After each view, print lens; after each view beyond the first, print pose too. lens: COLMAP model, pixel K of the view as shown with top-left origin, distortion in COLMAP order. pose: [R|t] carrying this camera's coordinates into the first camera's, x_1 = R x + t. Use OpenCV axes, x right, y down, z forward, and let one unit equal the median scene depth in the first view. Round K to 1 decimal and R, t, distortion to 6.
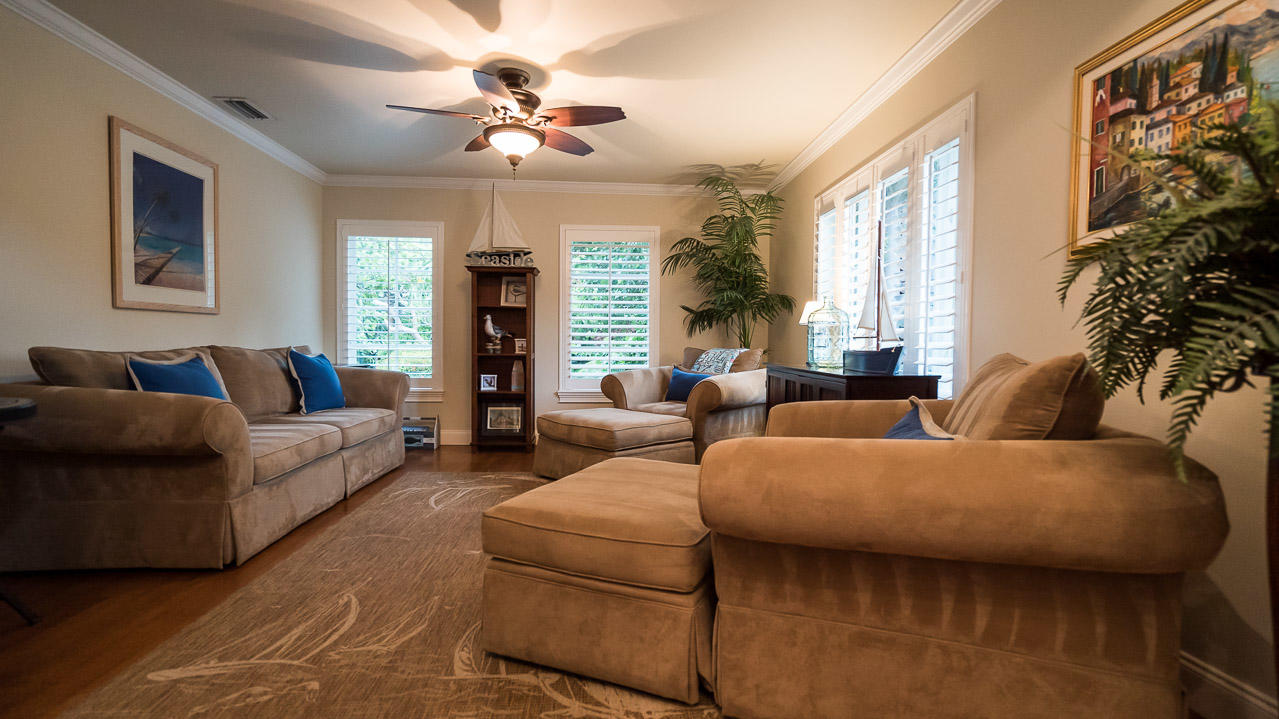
lens RADIAL K [[585.0, 0, 637.5], [0, 585.0, 359.7], [0, 0, 1]] dist [-0.002120, 0.000098]
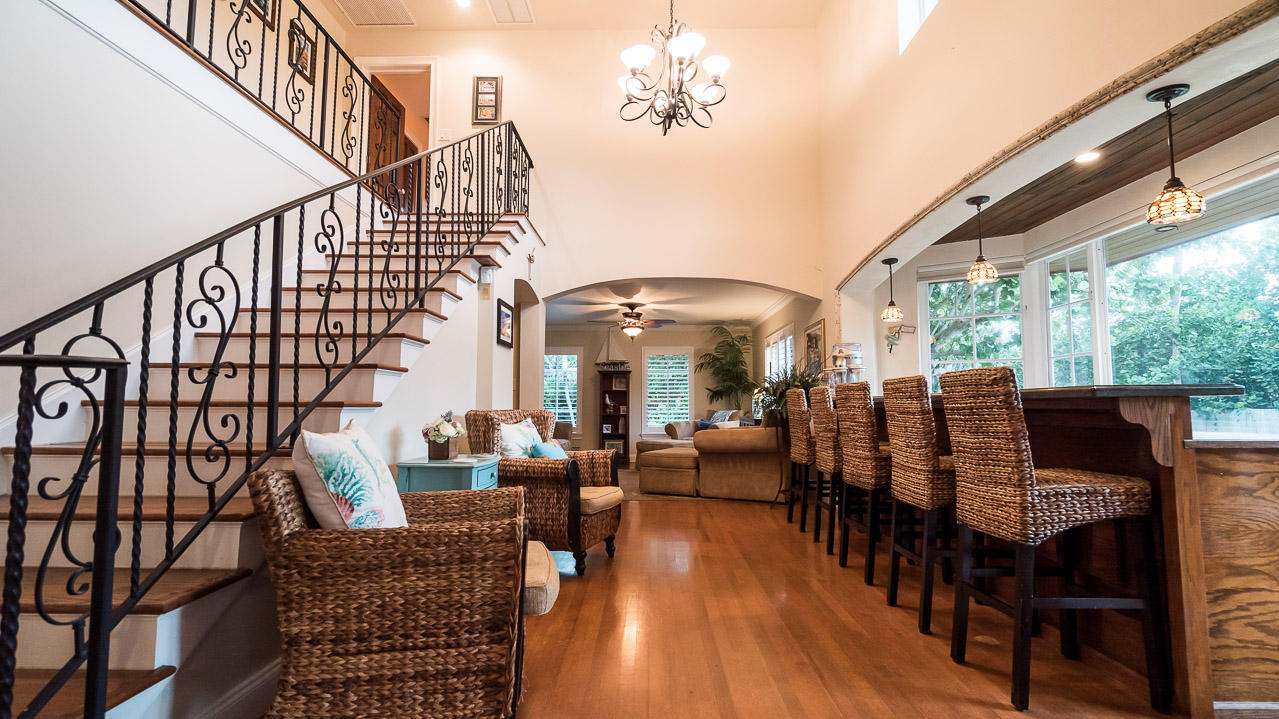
lens RADIAL K [[585.0, 0, 642.8], [0, 585.0, 359.0], [0, 0, 1]] dist [-0.002120, 0.000098]
pose [[0.997091, -0.015174, -0.074690, 0.015821], [0.006953, 0.994004, -0.109122, 0.021655], [0.075898, 0.108285, 0.991218, -0.974001]]
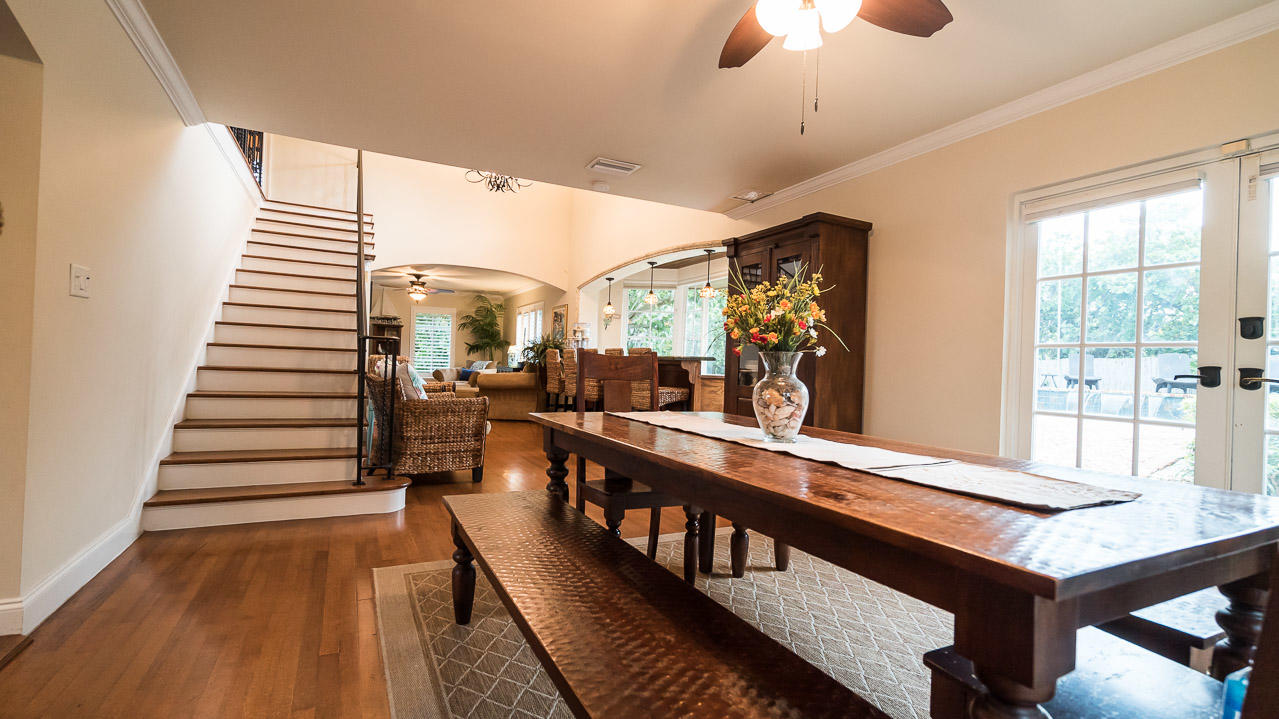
lens RADIAL K [[585.0, 0, 643.6], [0, 585.0, 360.5], [0, 0, 1]] dist [-0.002120, 0.000098]
pose [[0.916869, 0.025367, 0.398382, -0.219179], [-0.015075, 0.999467, -0.028947, 0.041226], [-0.398904, 0.020535, 0.916763, -1.572652]]
